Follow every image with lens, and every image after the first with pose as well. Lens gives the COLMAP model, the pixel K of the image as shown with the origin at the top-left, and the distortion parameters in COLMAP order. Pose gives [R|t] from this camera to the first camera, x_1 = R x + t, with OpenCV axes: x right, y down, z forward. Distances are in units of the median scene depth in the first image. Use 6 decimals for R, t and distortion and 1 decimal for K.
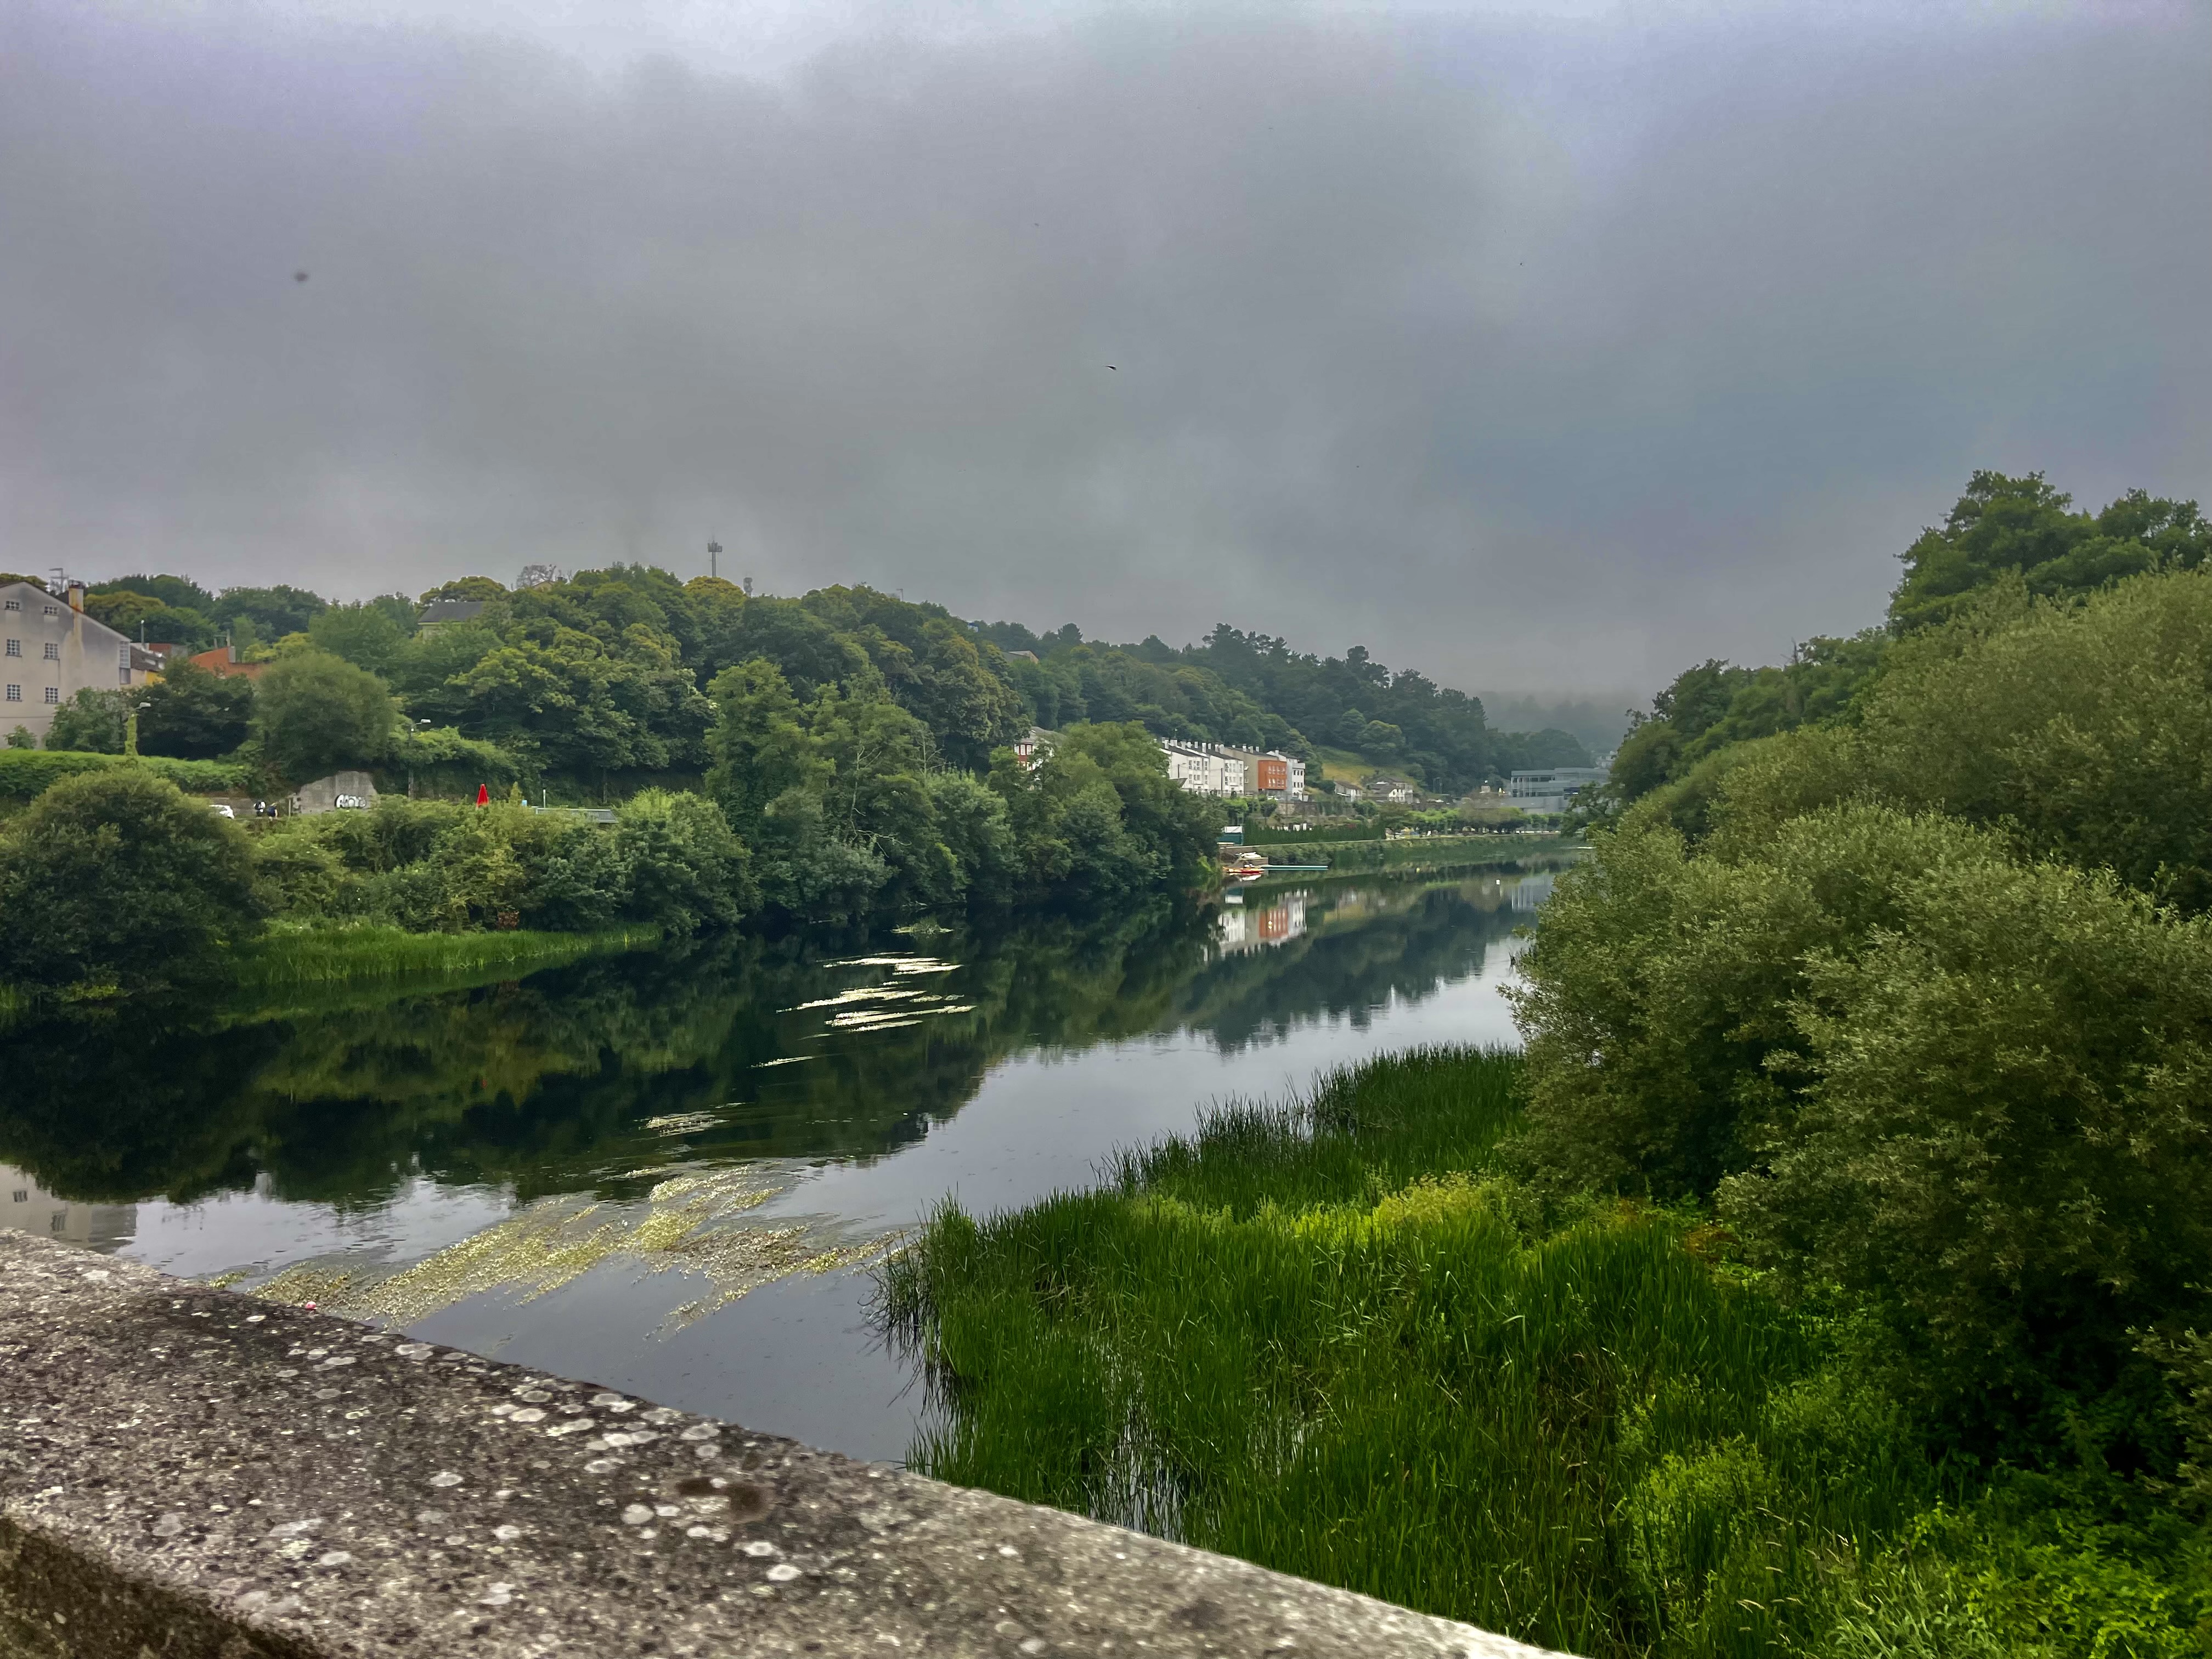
lens RADIAL K [[1645.9, 0, 1104.7], [0, 1645.9, 830.3], [0, 0, 1]] dist [0.009289, 0.006538]
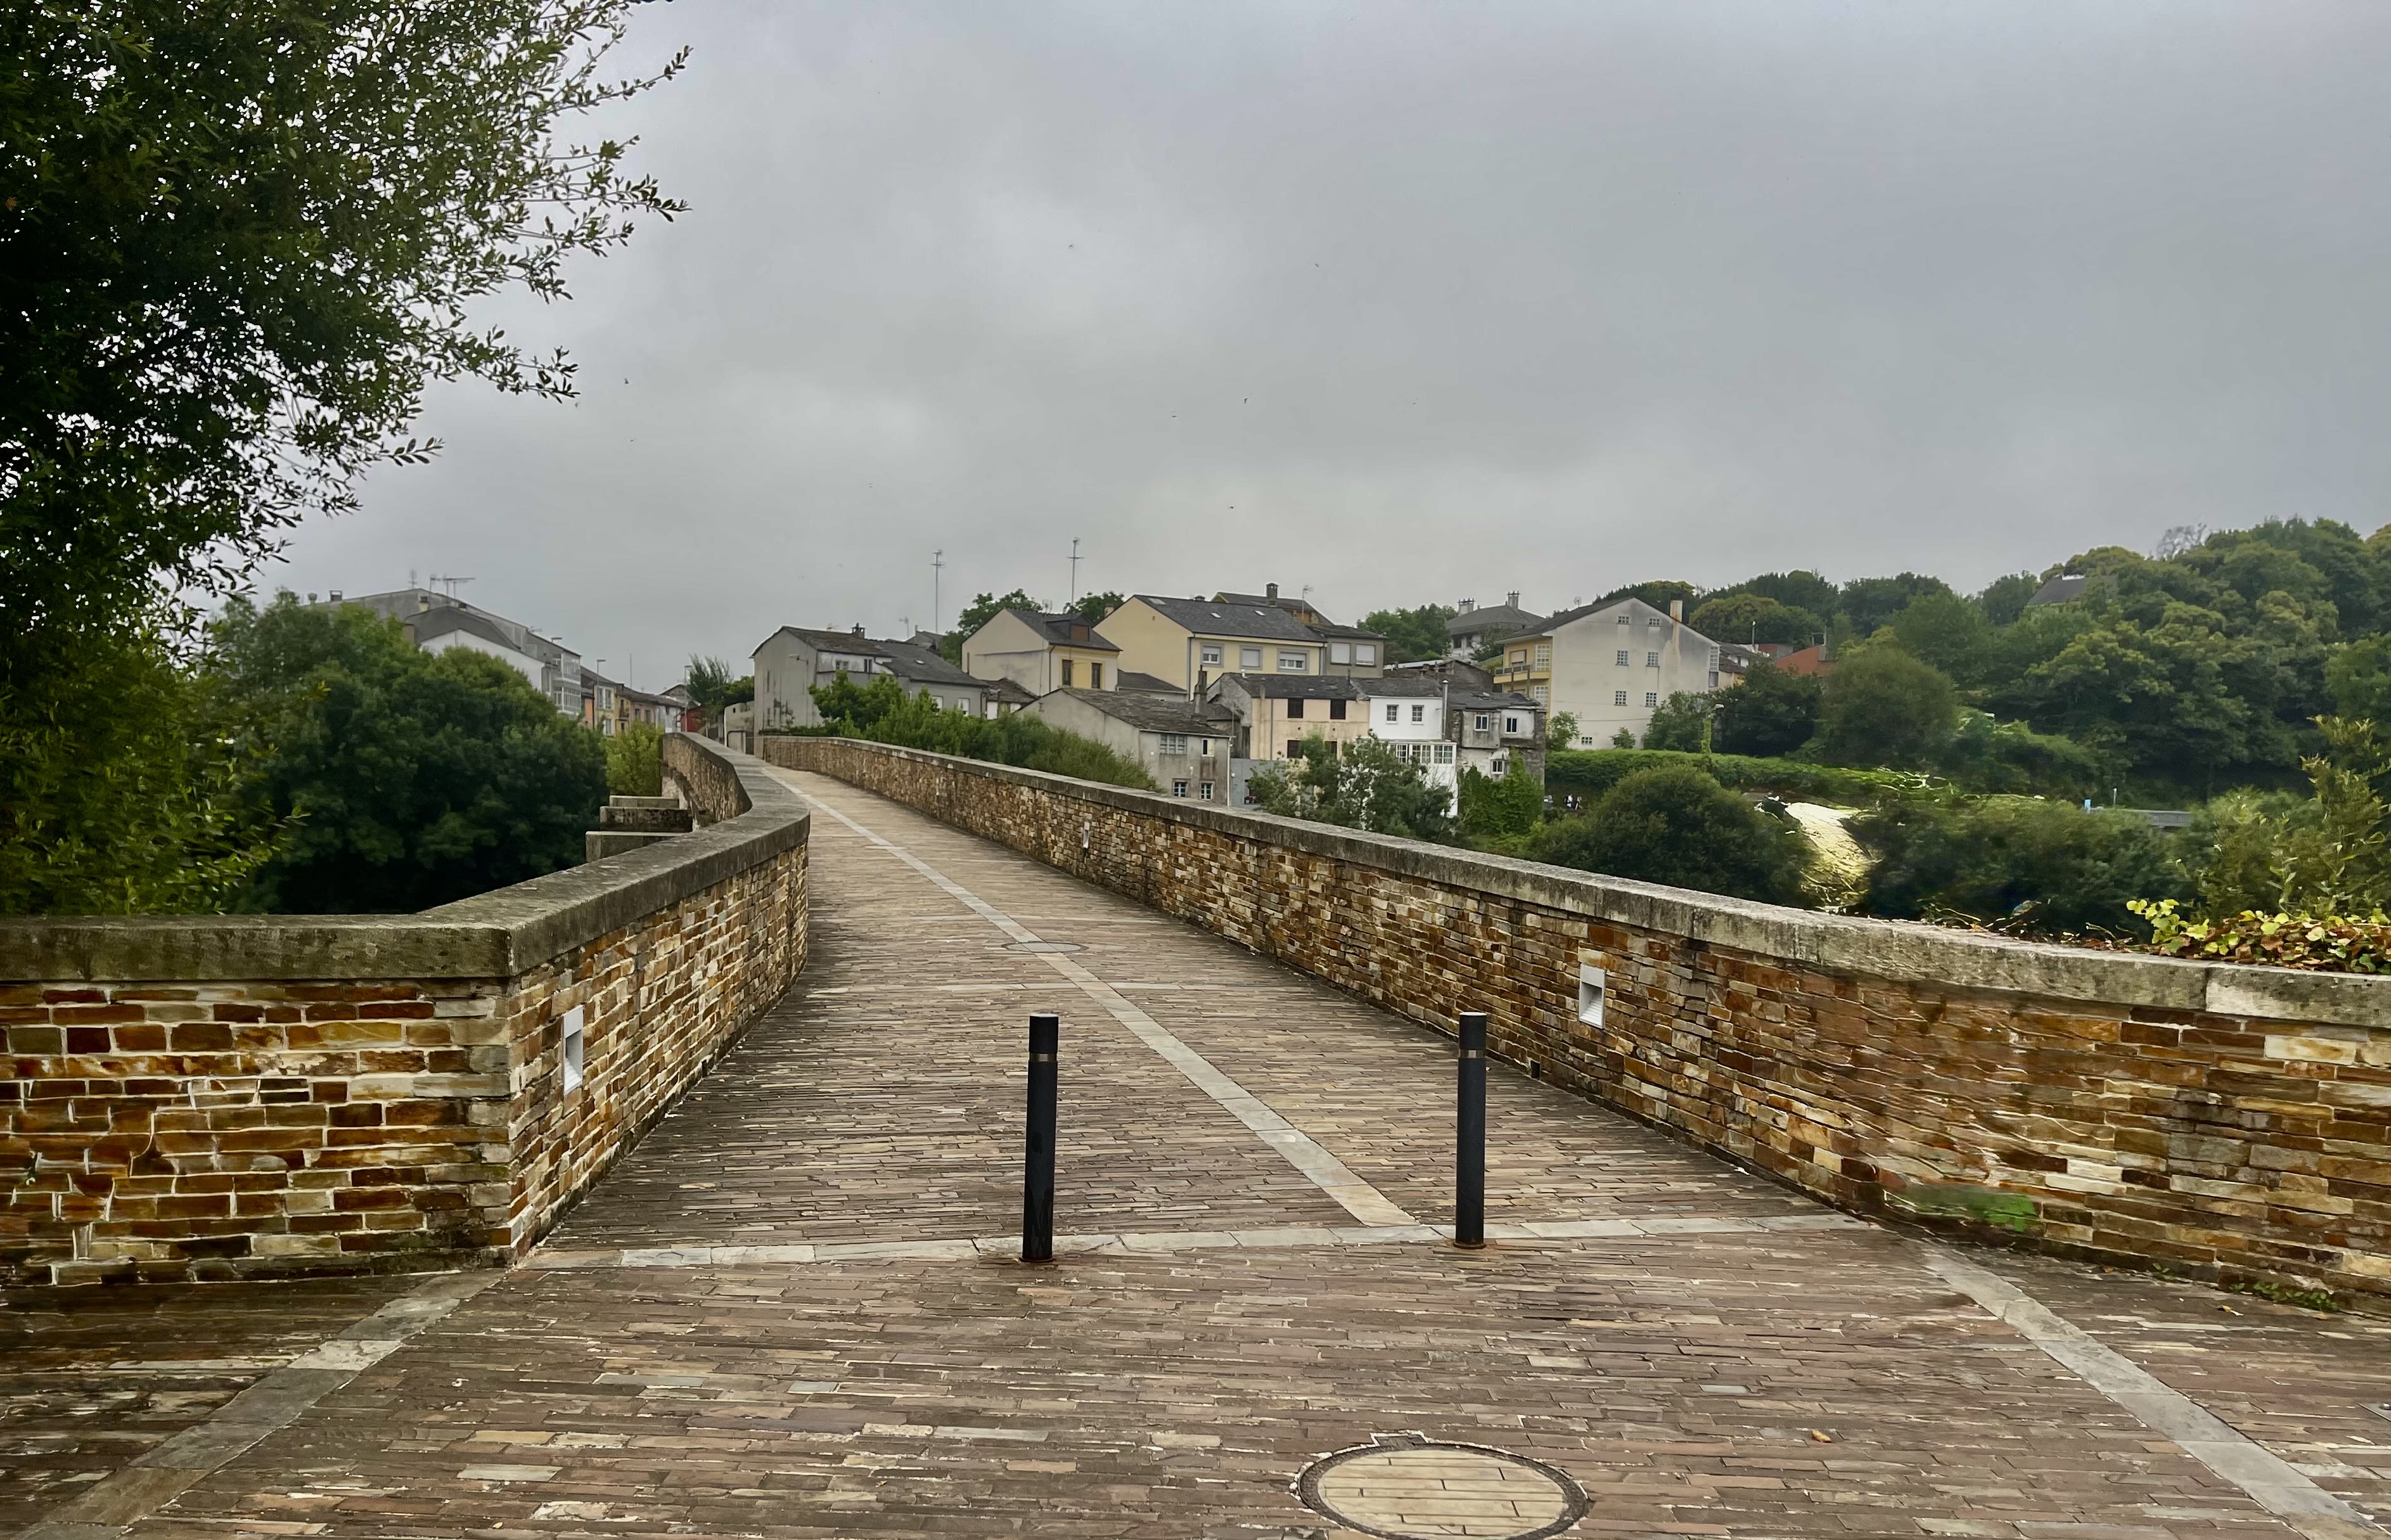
lens RADIAL K [[1913.9, 0, 1162.3], [0, 1913.9, 974.9], [0, 0, 1]] dist [0.029517, -0.035624]
pose [[0.656686, 0.081517, -0.749745, 0.106317], [-0.029629, 0.996162, 0.082358, 0.005230], [0.753581, -0.031869, 0.656582, -0.082901]]
